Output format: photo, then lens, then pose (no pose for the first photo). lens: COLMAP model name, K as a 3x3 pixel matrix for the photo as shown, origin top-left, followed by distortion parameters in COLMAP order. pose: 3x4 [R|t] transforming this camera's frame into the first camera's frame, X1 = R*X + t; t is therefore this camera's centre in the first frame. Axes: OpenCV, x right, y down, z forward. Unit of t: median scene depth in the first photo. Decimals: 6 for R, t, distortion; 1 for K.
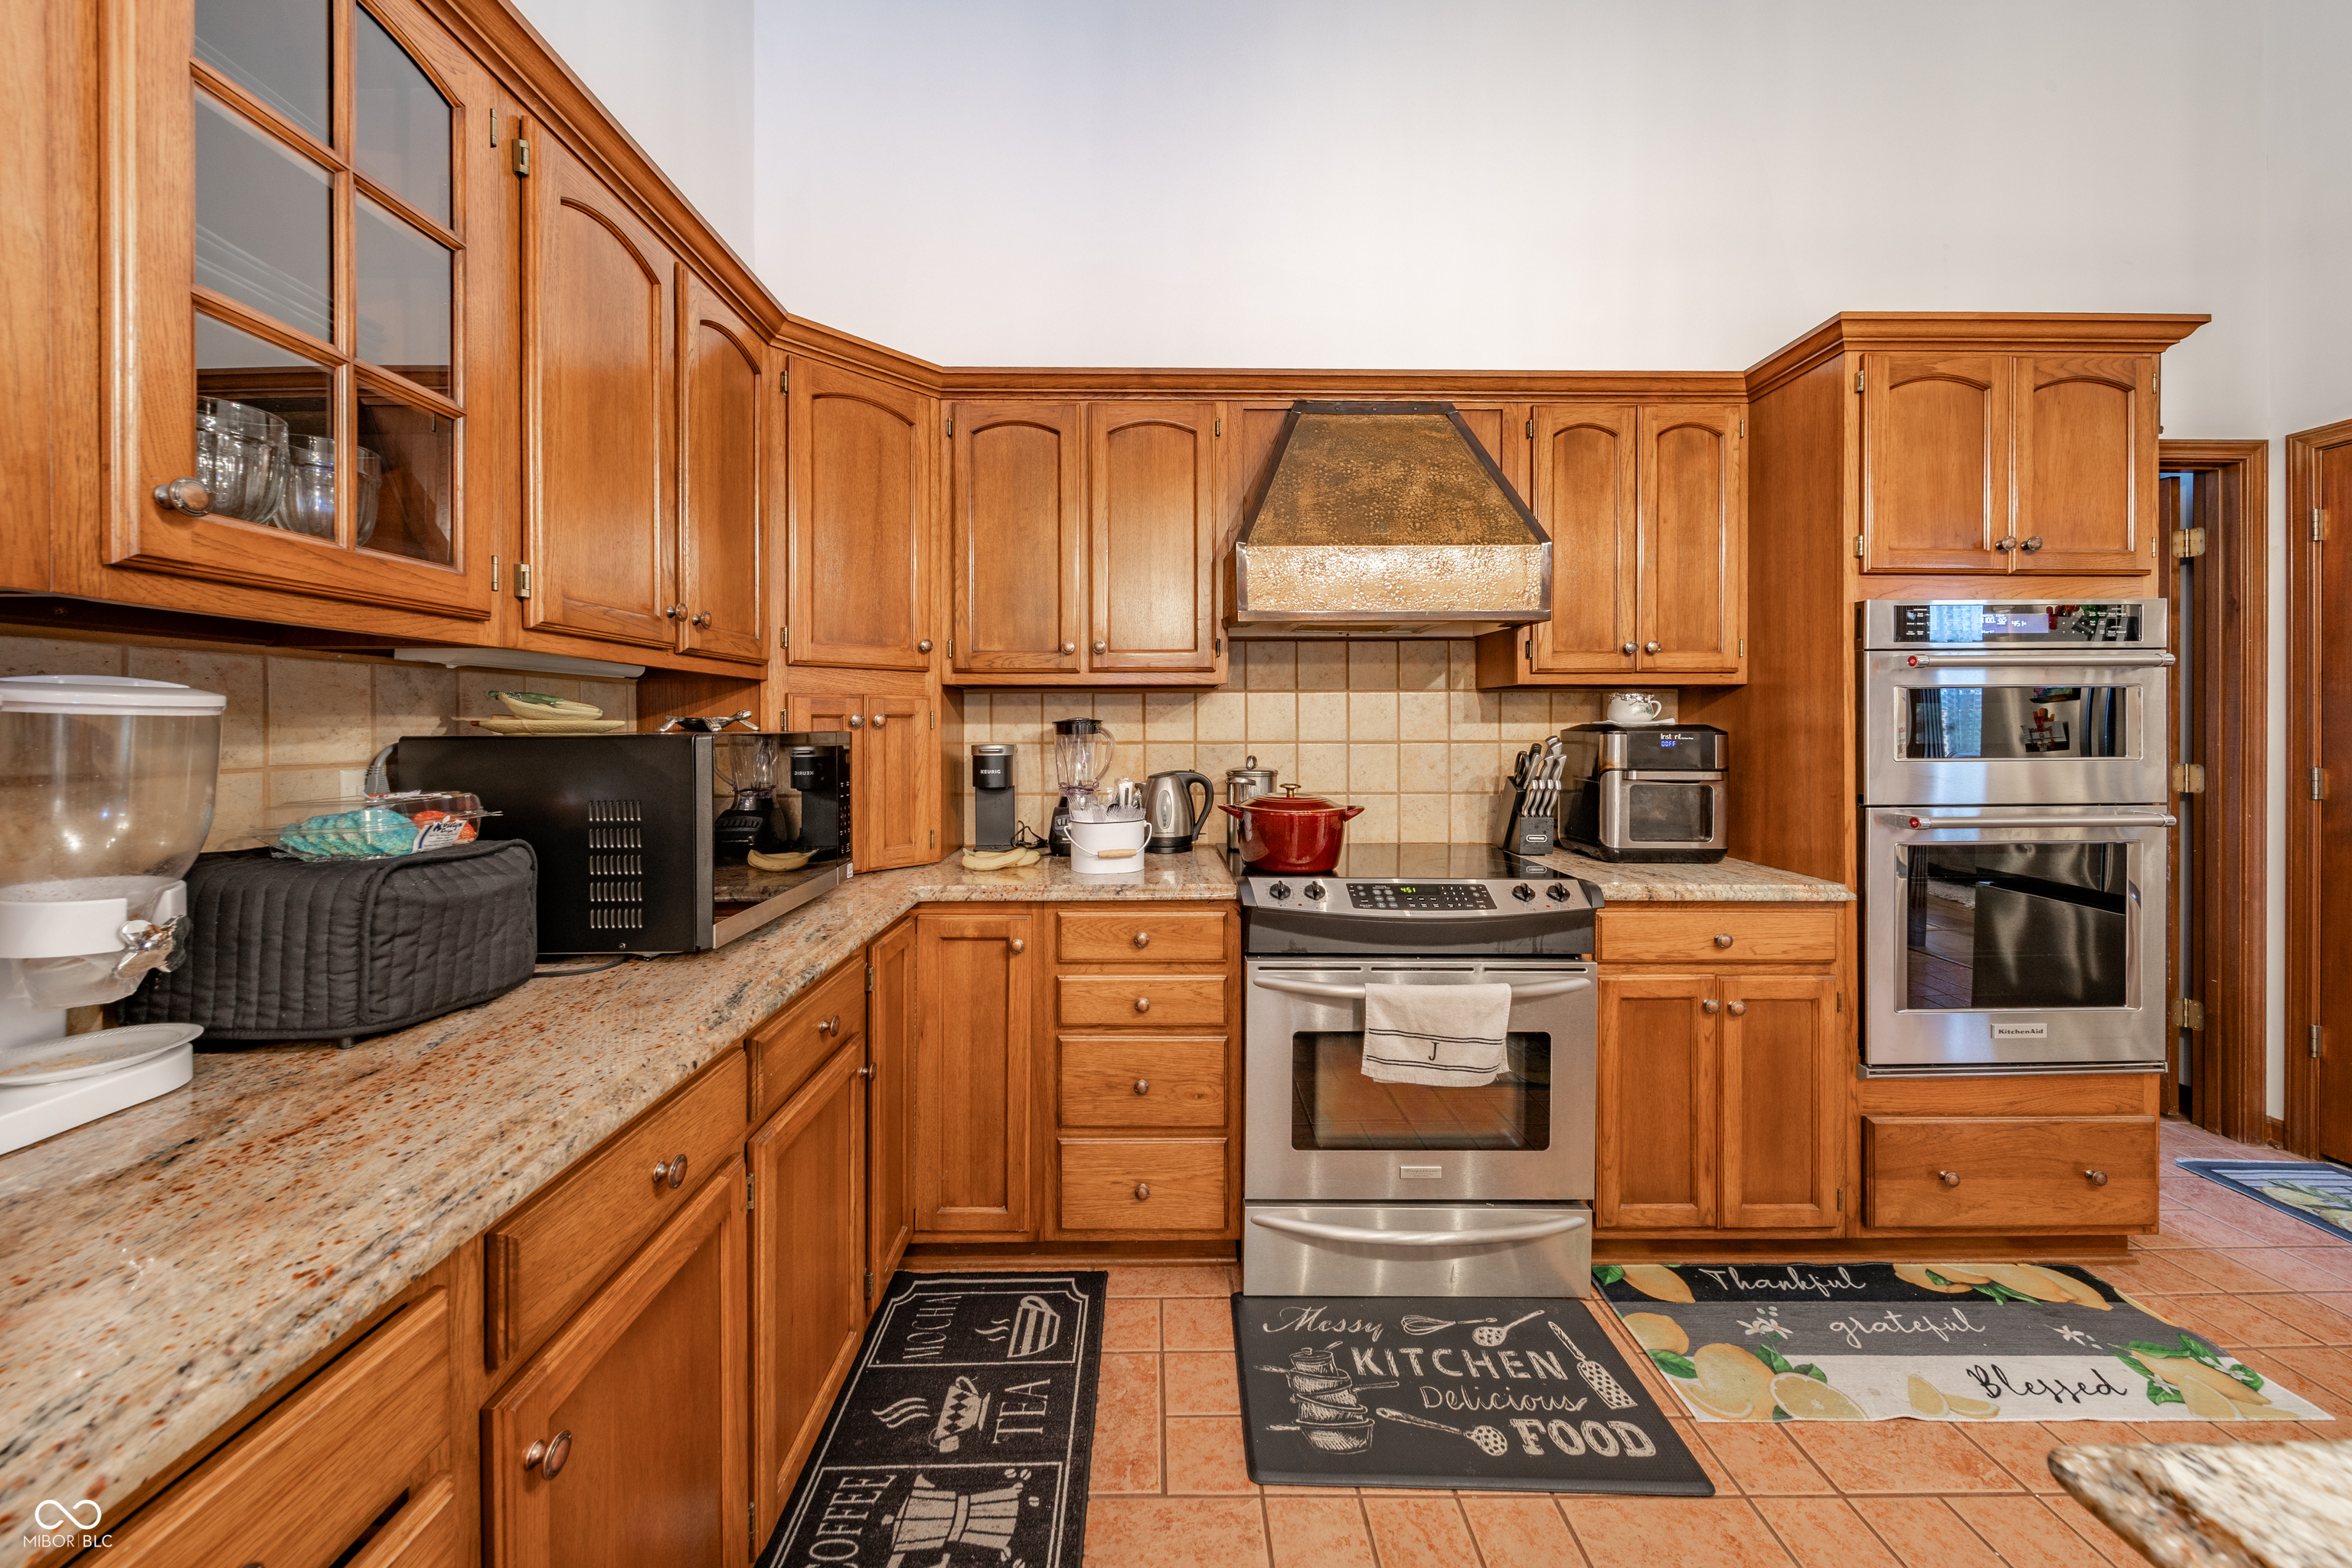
lens RADIAL K [[858.5, 0, 1135.9], [0, 858.5, 728.7], [0, 0, 1]] dist [0.000041, -0.000587]
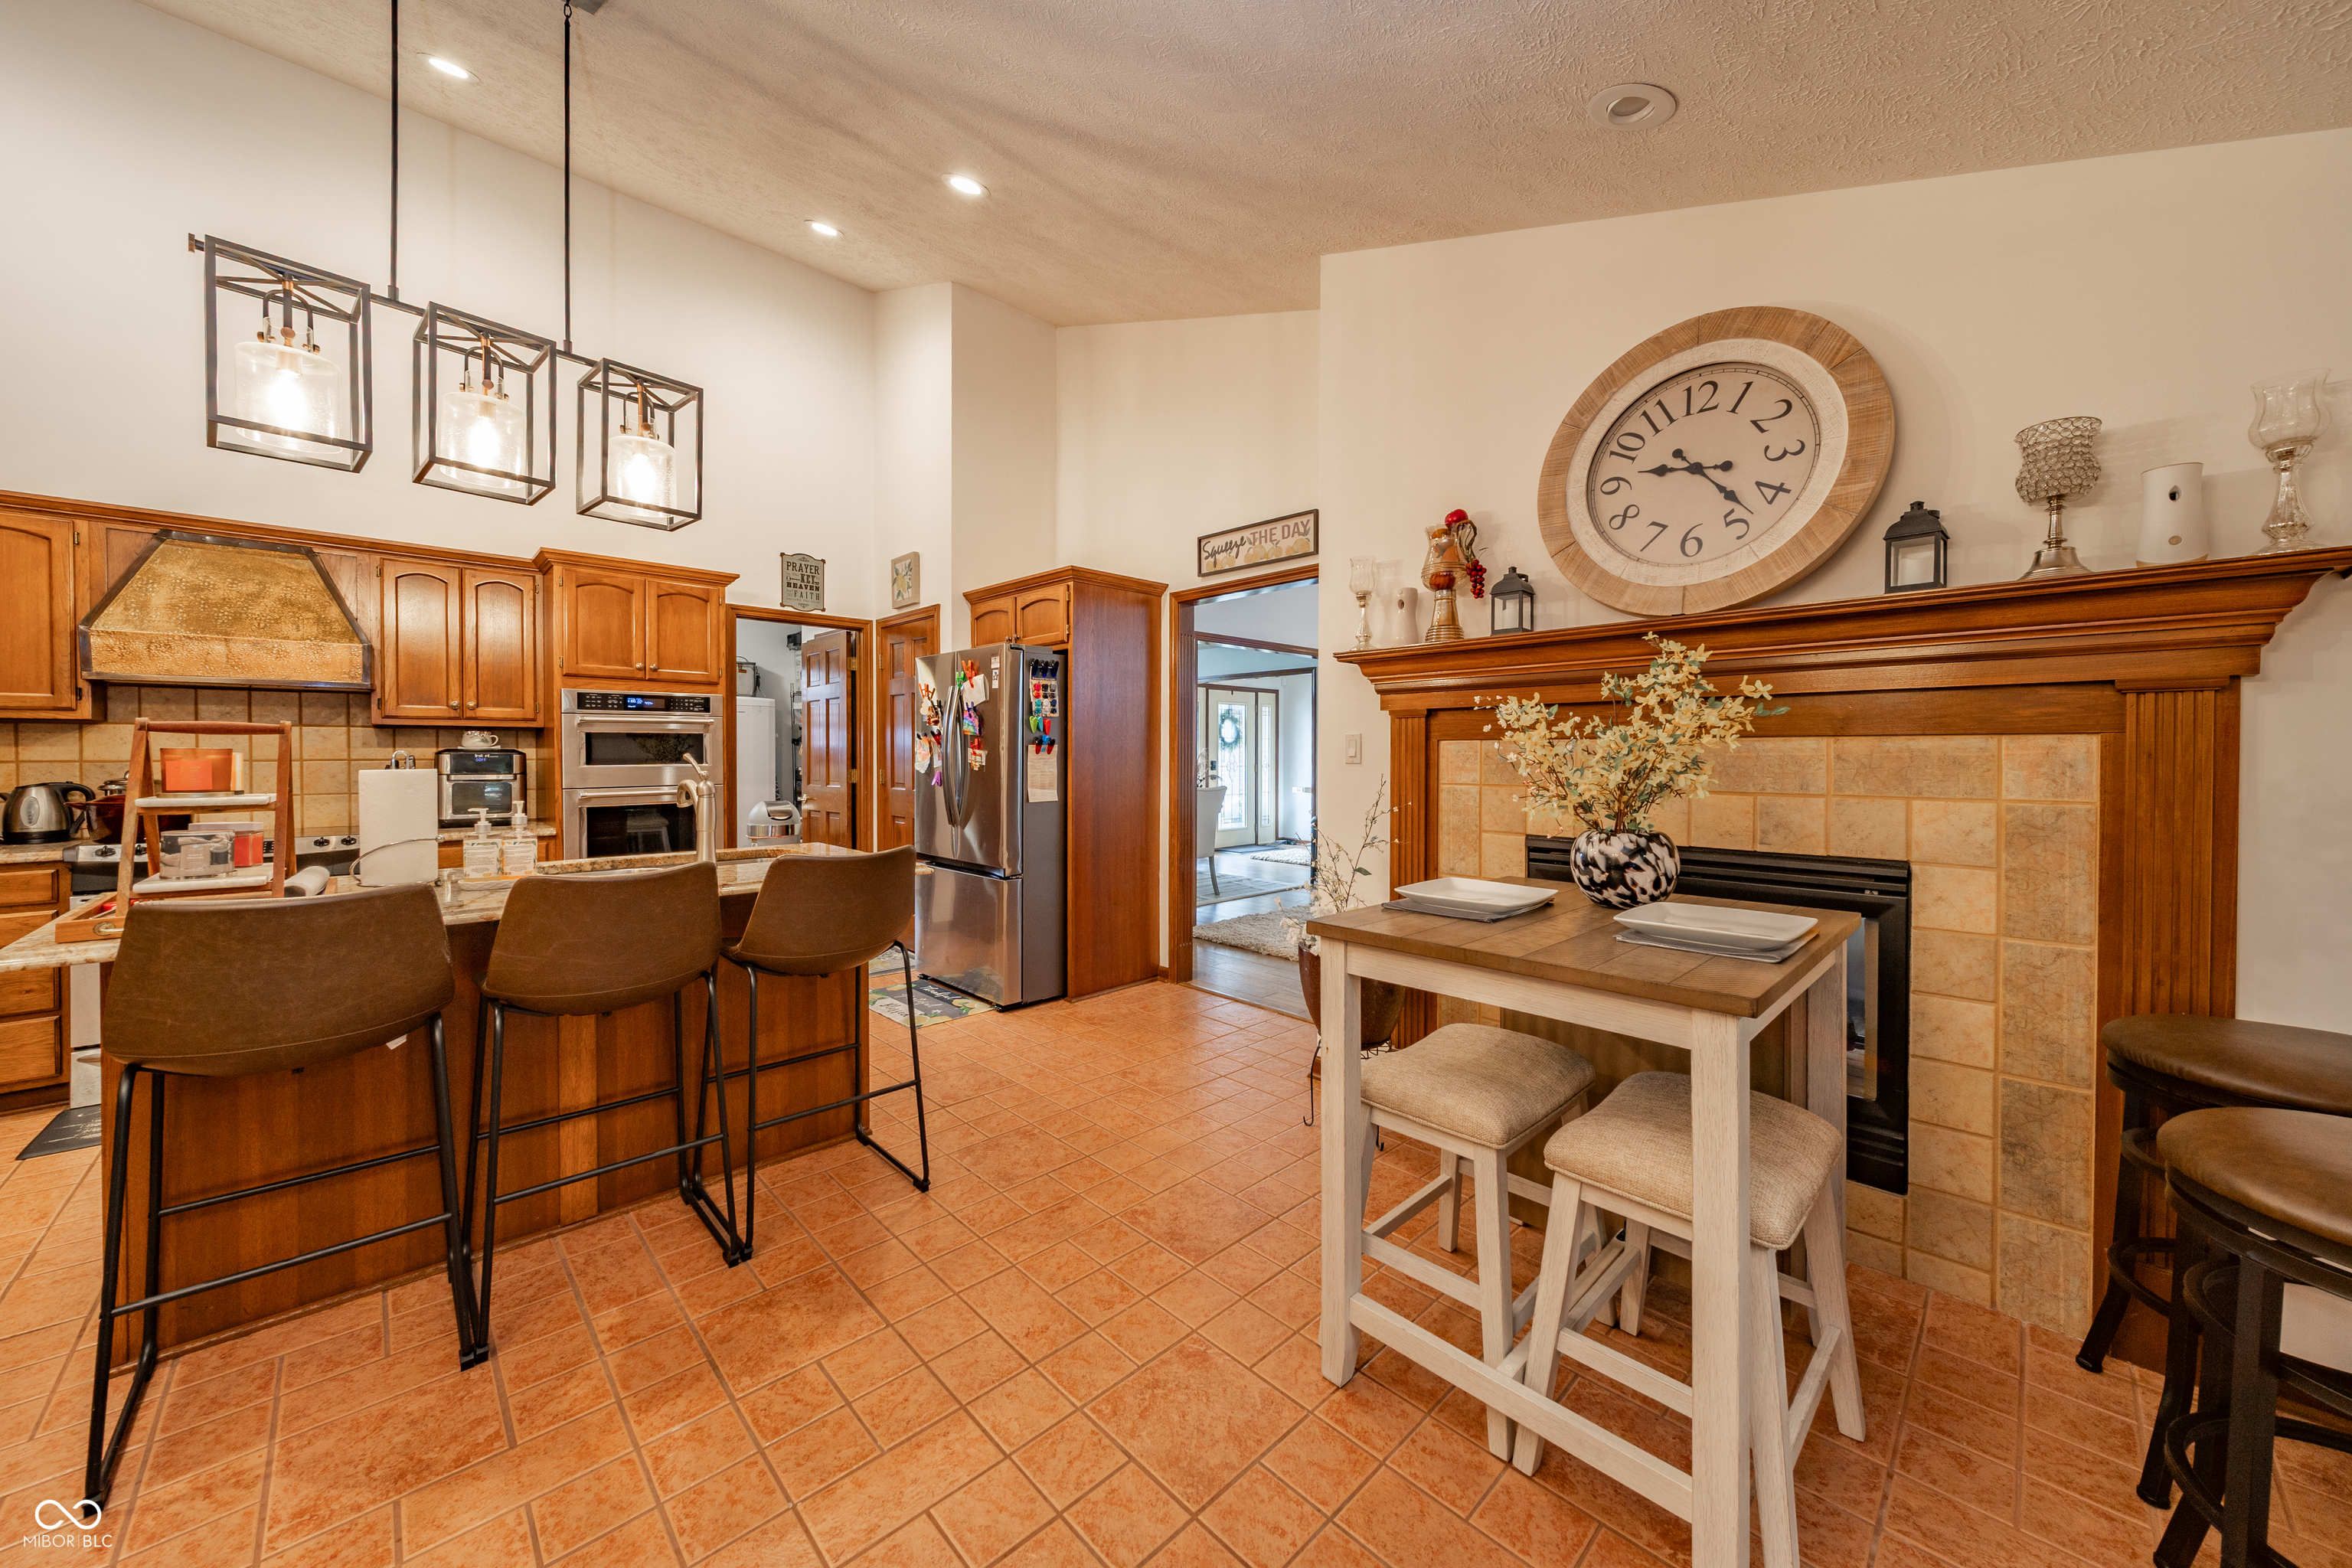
lens RADIAL K [[858.5, 0, 1189.1], [0, 858.5, 763.6], [0, 0, 1]] dist [0.000041, -0.000587]
pose [[0.706806, -0.007802, 0.707364, 0.514252], [0.000917, 0.999948, 0.010112, 0.011759], [-0.707407, -0.006499, 0.706777, -1.714715]]
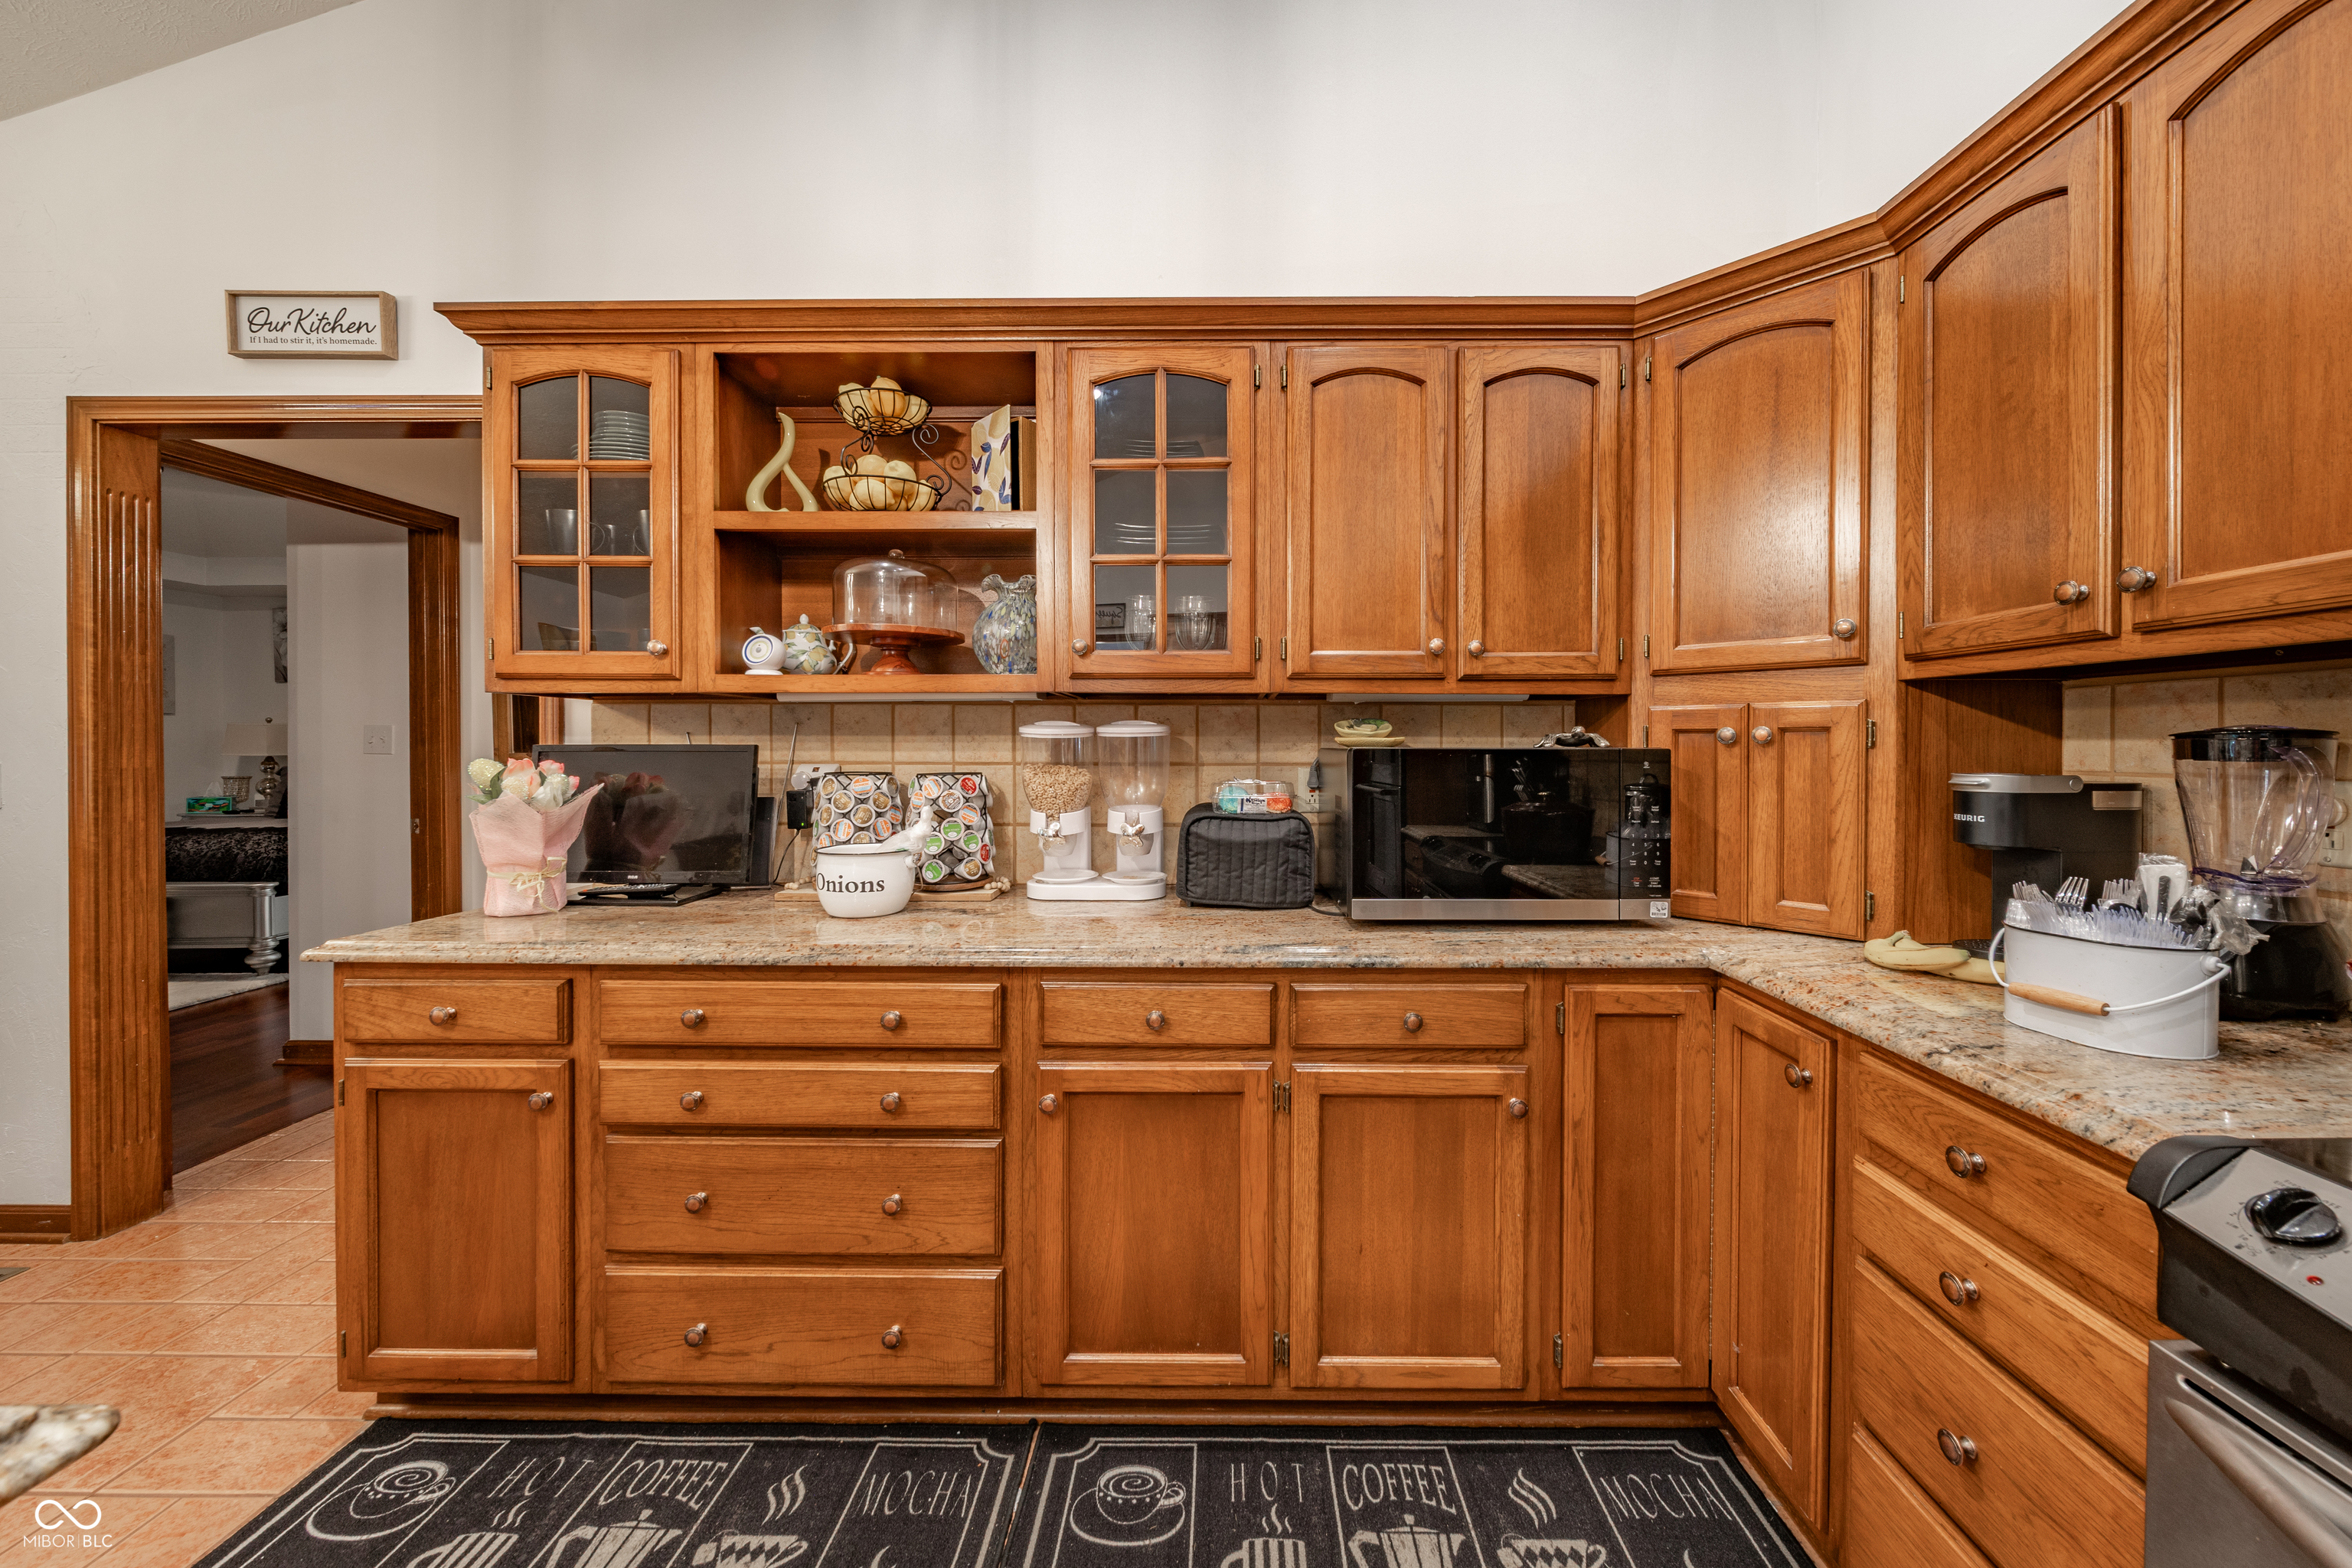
lens RADIAL K [[858.5, 0, 1256.4], [0, 858.5, 743.7], [0, 0, 1]] dist [0.000041, -0.000587]
pose [[0.003815, 0.005736, -0.999976, 0.554513], [-0.006195, 0.999964, 0.005712, -0.004210], [0.999974, 0.006173, 0.003851, 0.617767]]
